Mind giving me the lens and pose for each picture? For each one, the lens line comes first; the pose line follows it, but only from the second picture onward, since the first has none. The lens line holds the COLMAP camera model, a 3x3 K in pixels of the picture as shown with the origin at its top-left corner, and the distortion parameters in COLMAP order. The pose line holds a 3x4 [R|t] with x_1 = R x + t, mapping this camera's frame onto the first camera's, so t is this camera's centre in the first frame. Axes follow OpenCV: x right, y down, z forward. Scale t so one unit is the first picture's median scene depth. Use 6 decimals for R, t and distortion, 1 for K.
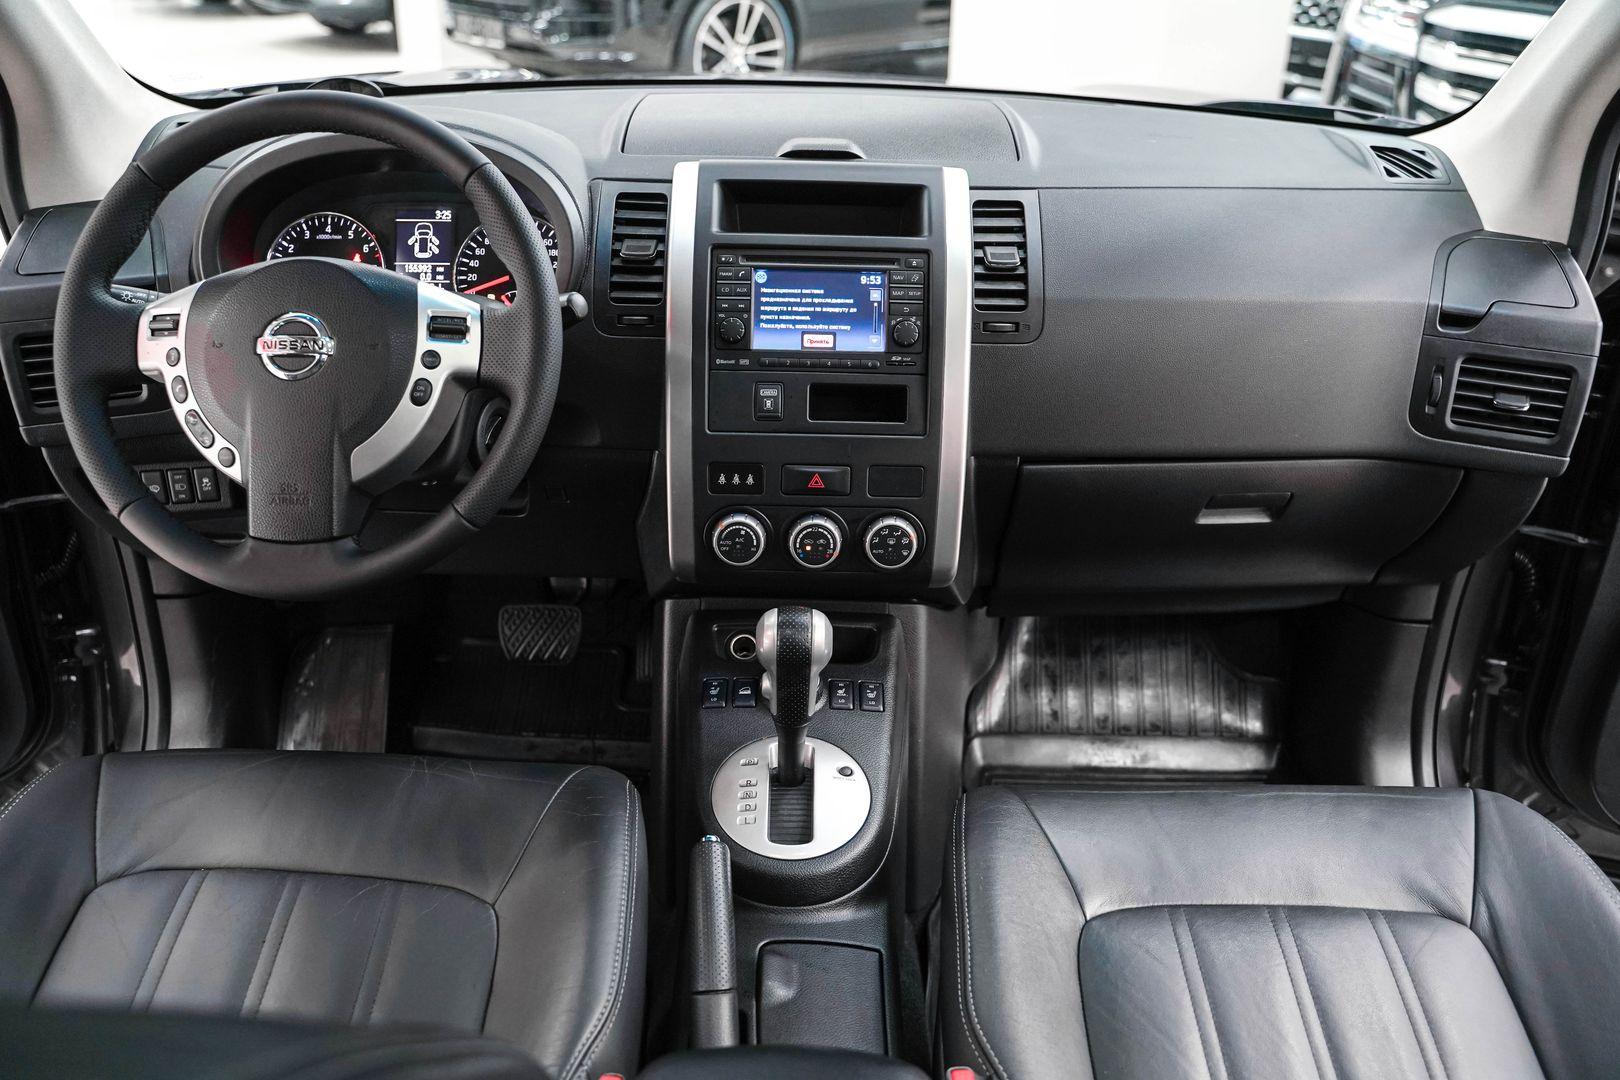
lens RADIAL K [[1325.0, 0, 810.0], [0, 1325.0, 540.0], [0, 0, 1]] dist [-0.115207, 0.095791]
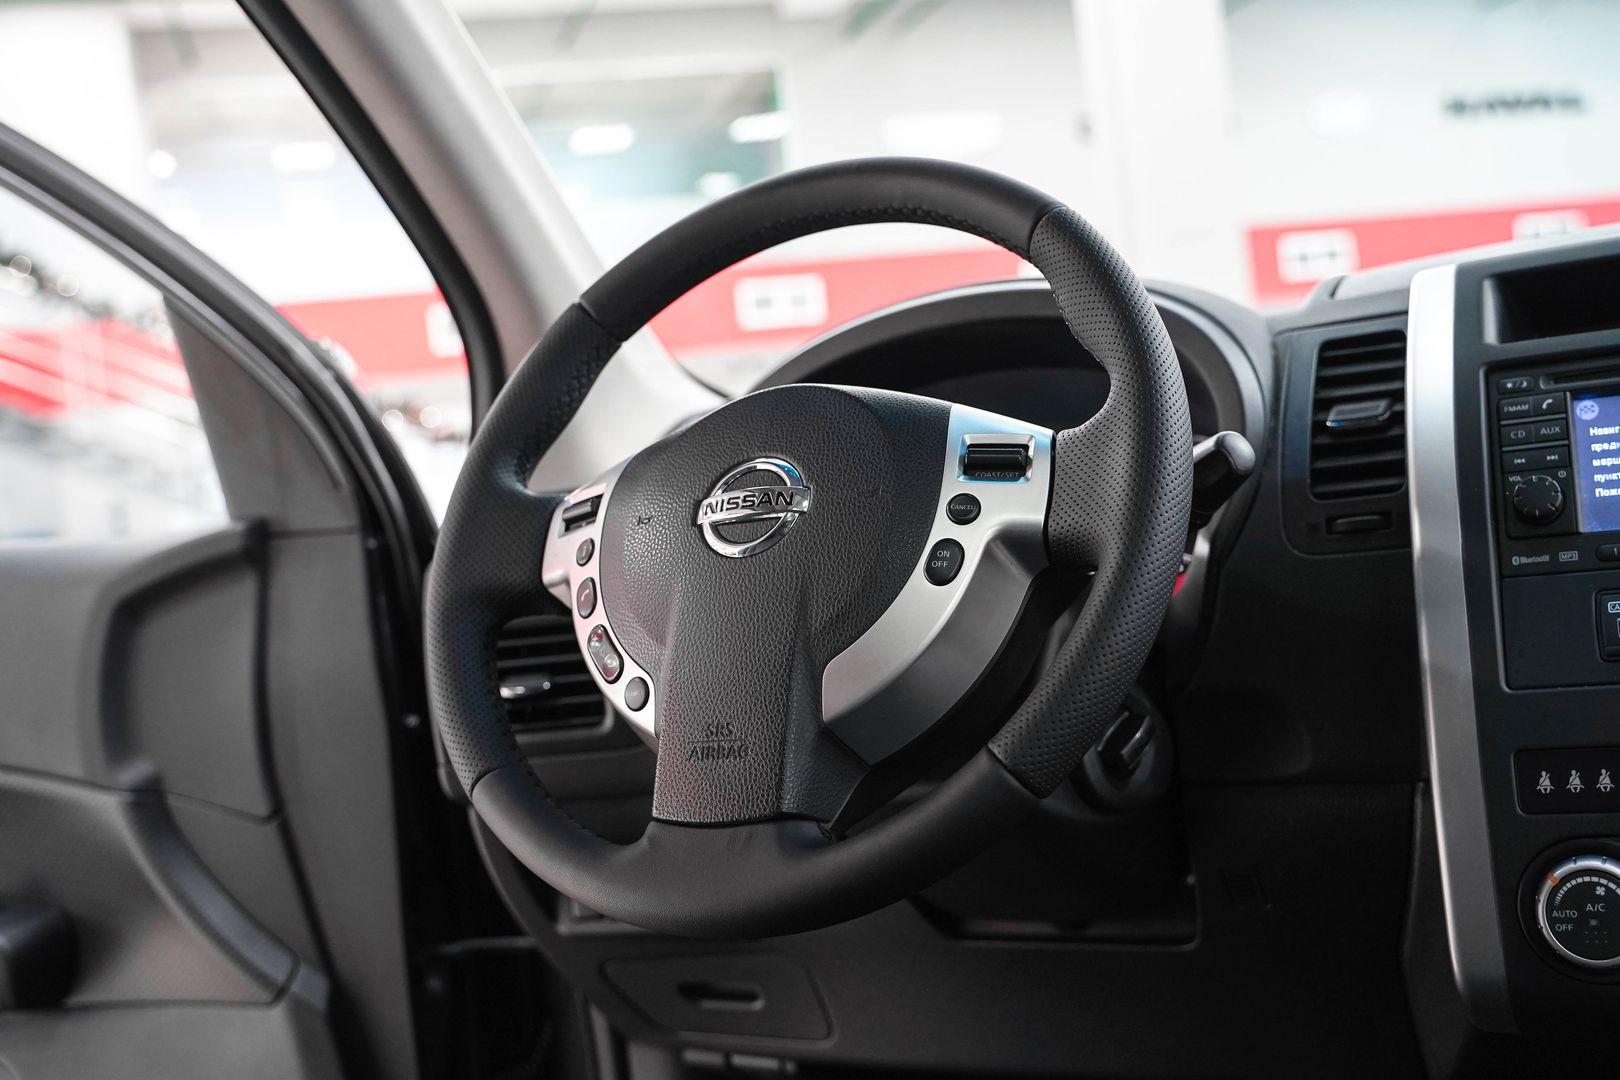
lens RADIAL K [[1758.6, 0, 810.6], [0, 1758.6, 484.2], [0, 0, 1]] dist [-0.021693, -0.007097]
pose [[0.882747, -0.125489, -0.452781, 0.002738], [-0.088748, 0.901793, -0.422957, 0.158394], [0.461391, 0.413547, 0.784918, 0.303651]]
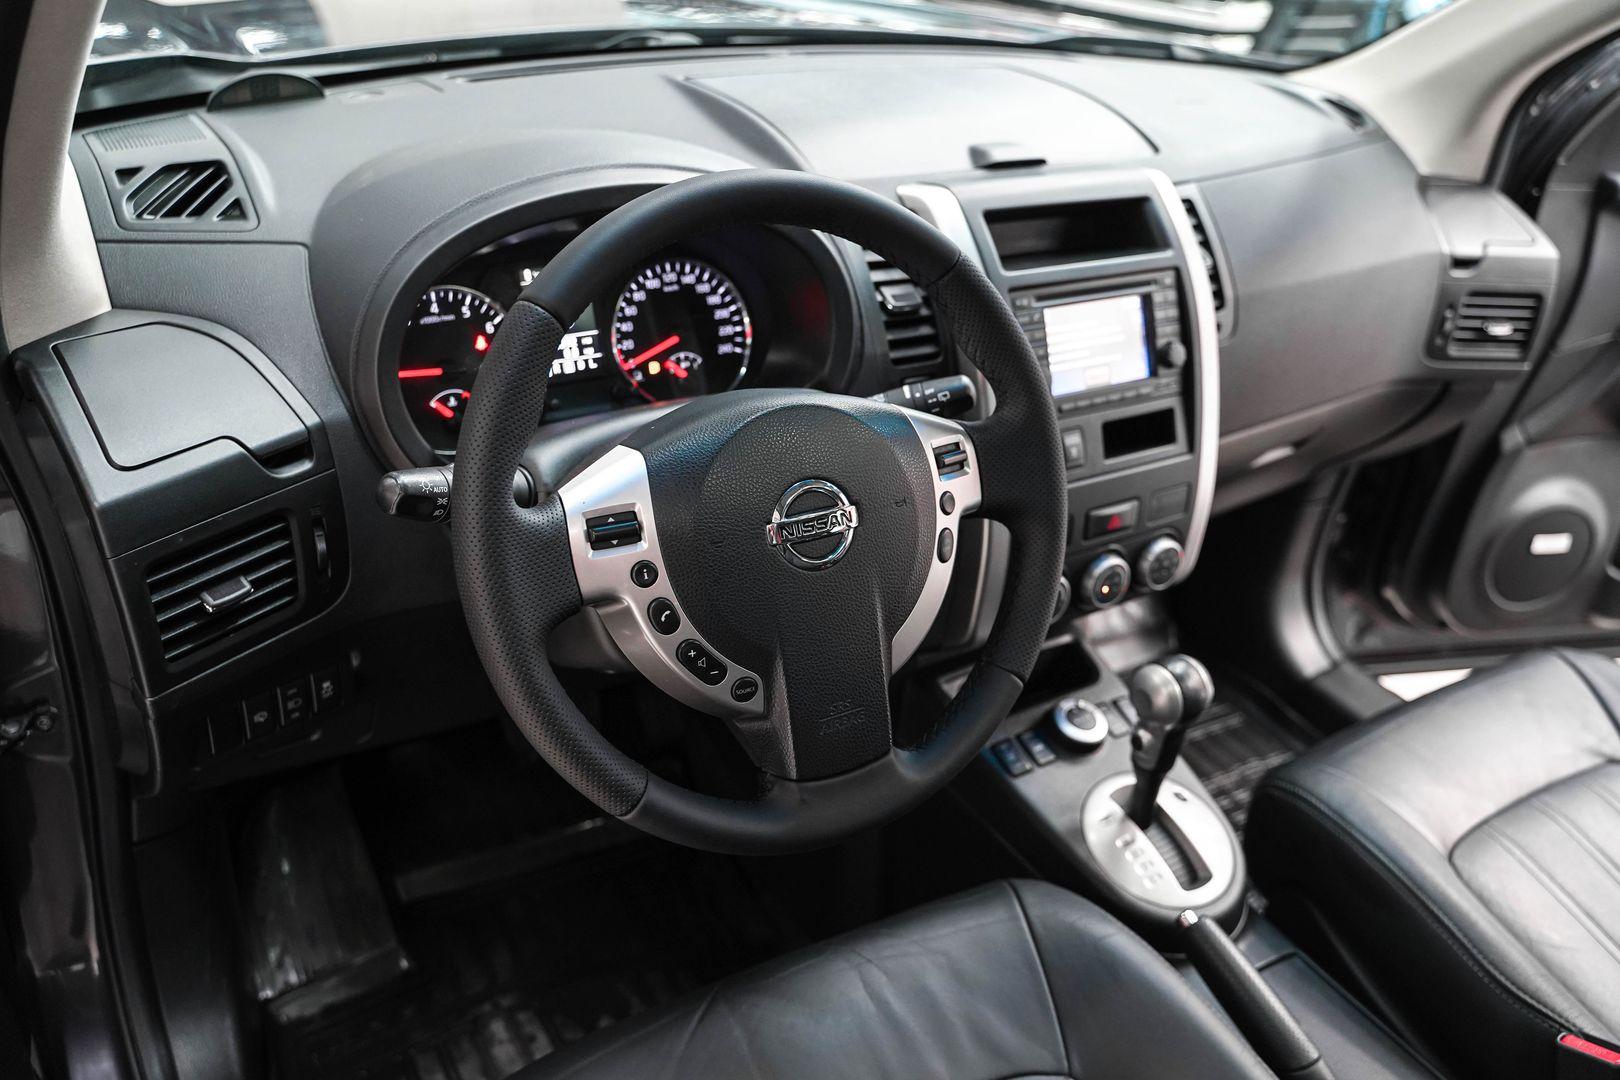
lens RADIAL K [[1325.0, 0, 810.0], [0, 1325.0, 540.0], [0, 0, 1]] dist [-0.115207, 0.095791]
pose [[0.847327, -0.222273, 0.482319, -0.645929], [0.163372, 0.973255, 0.161507, -0.221833], [-0.505318, -0.058052, 0.860978, 0.290172]]
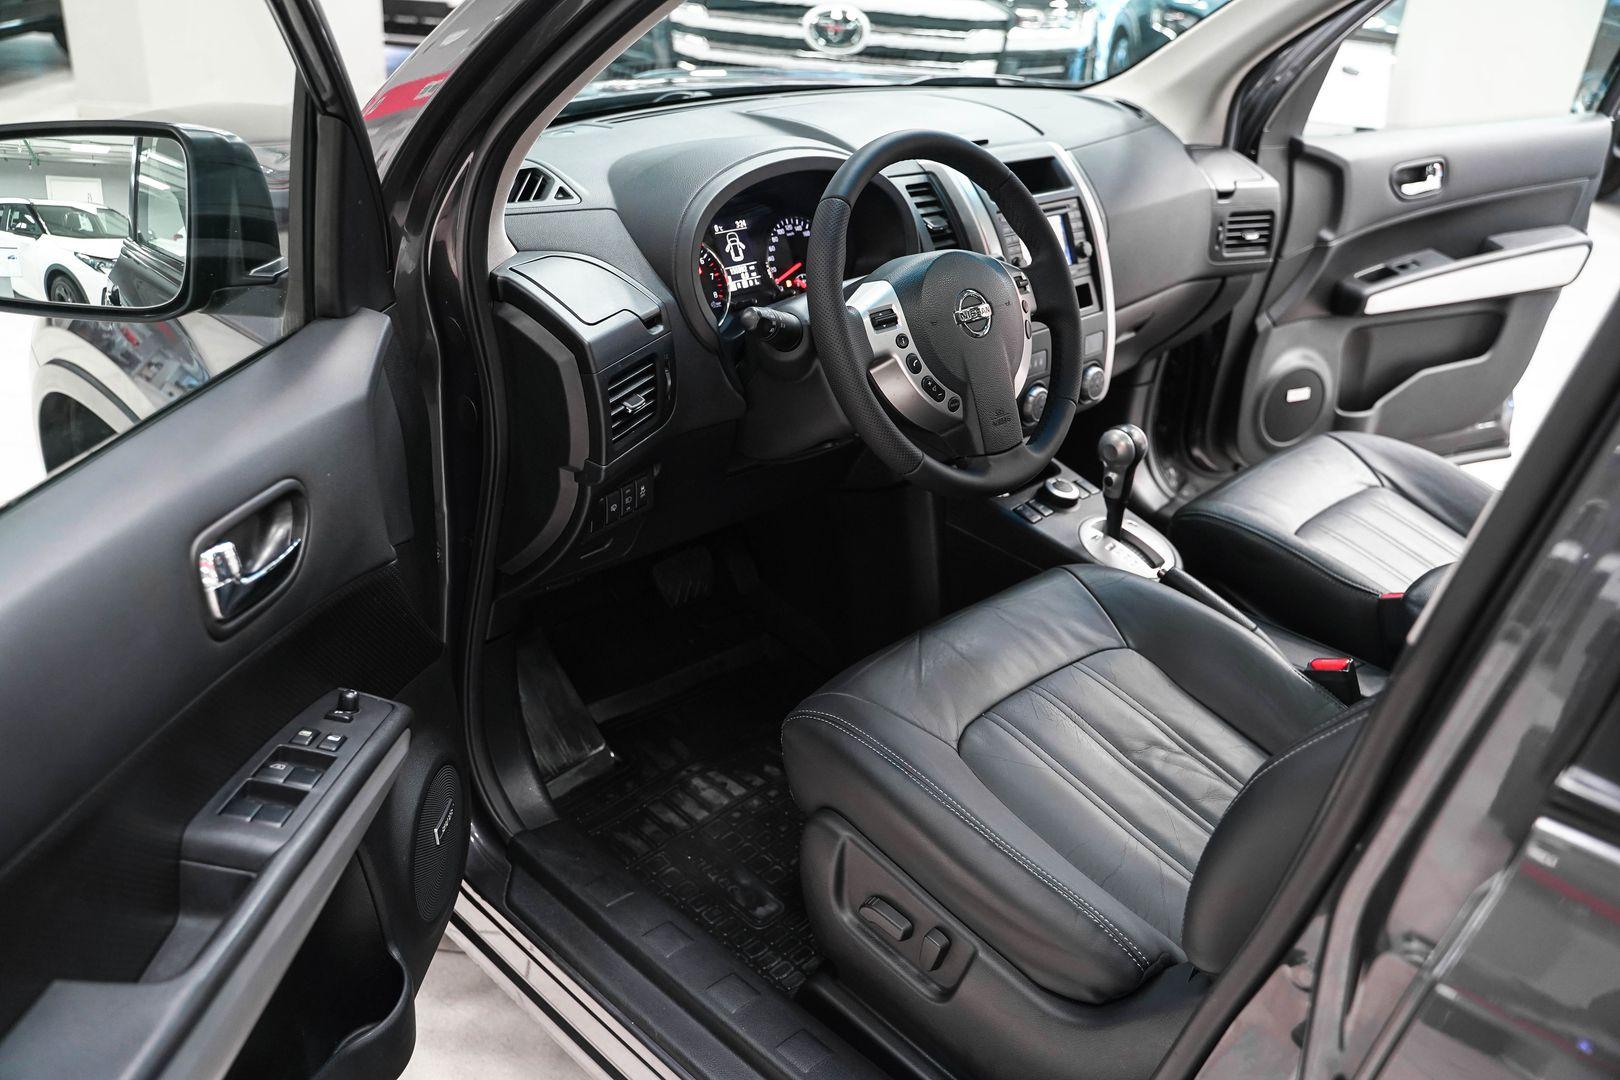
lens RADIAL K [[1288.5, 0, 810.0], [0, 1288.5, 540.0], [0, 0, 1]] dist [-0.113381, 0.081037]
pose [[0.703186, -0.308436, 0.640622, -1.233258], [0.280817, 0.948235, 0.148299, -0.144423], [-0.653201, 0.075616, 0.753399, 0.088586]]
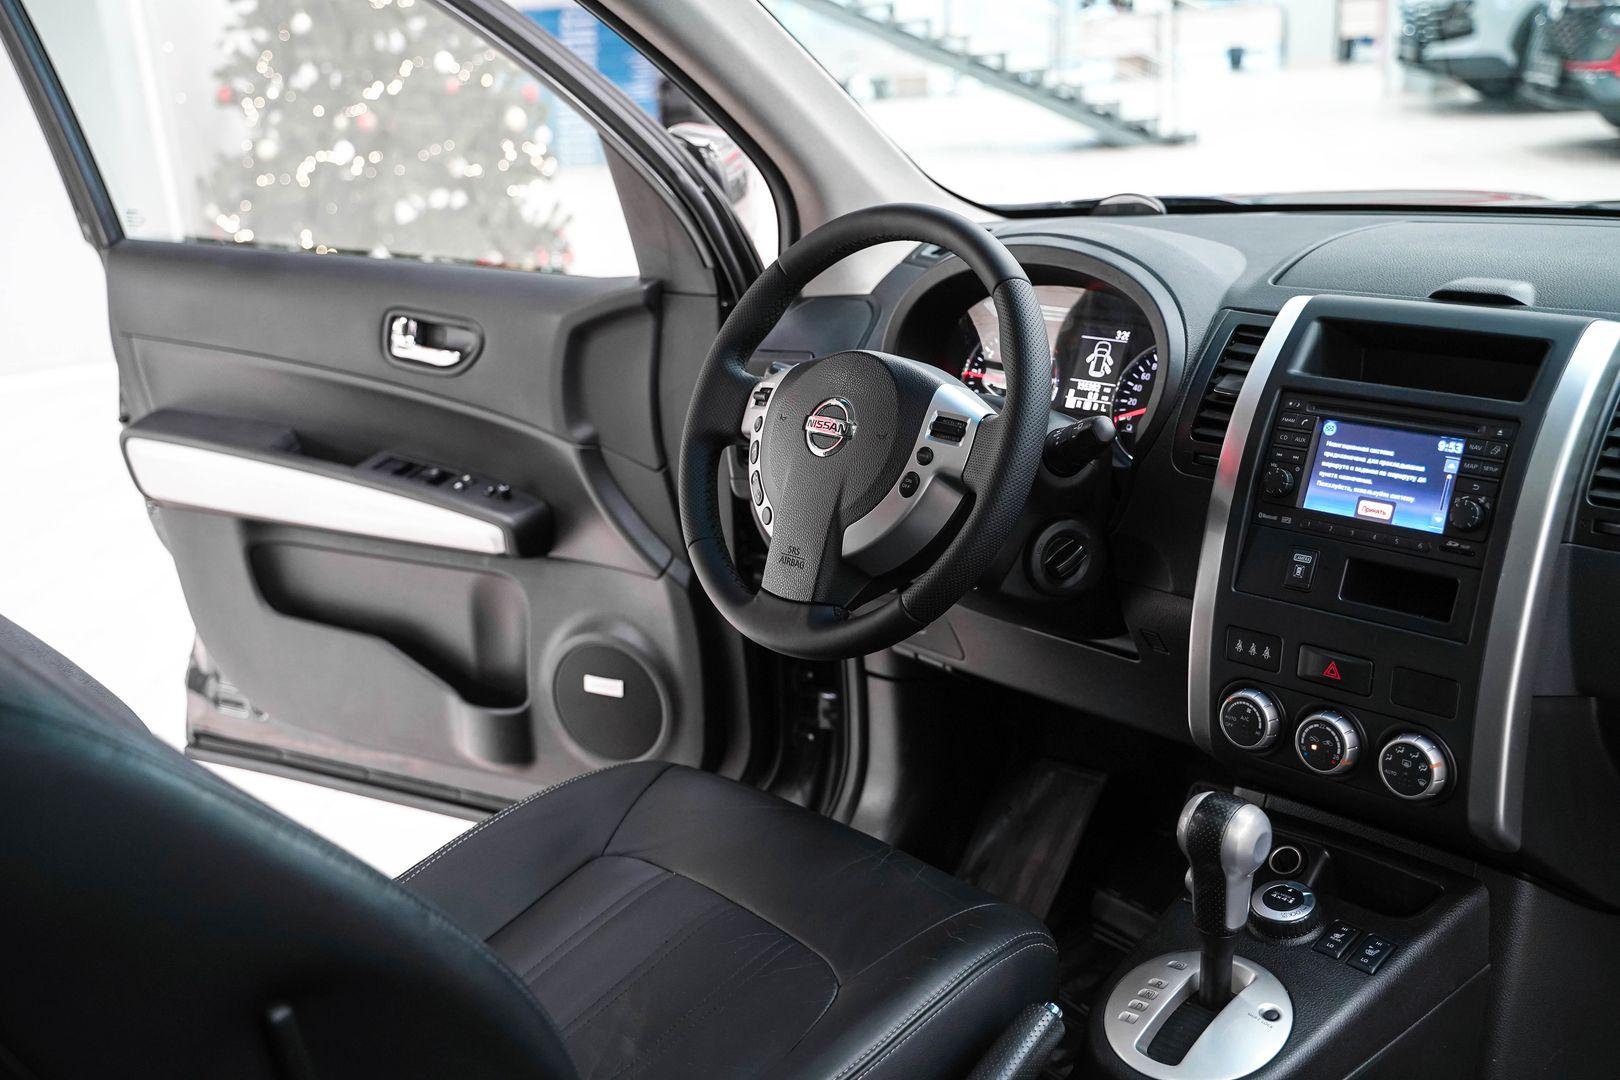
lens RADIAL K [[1702.9, 0, 810.0], [0, 1702.9, 540.0], [0, 0, 1]] dist [-0.020471, 0.030380]
pose [[0.687048, 0.157611, -0.709312, 0.532879], [-0.255884, 0.966138, -0.033174, -0.003417], [0.680065, 0.204293, 0.704113, -0.008076]]
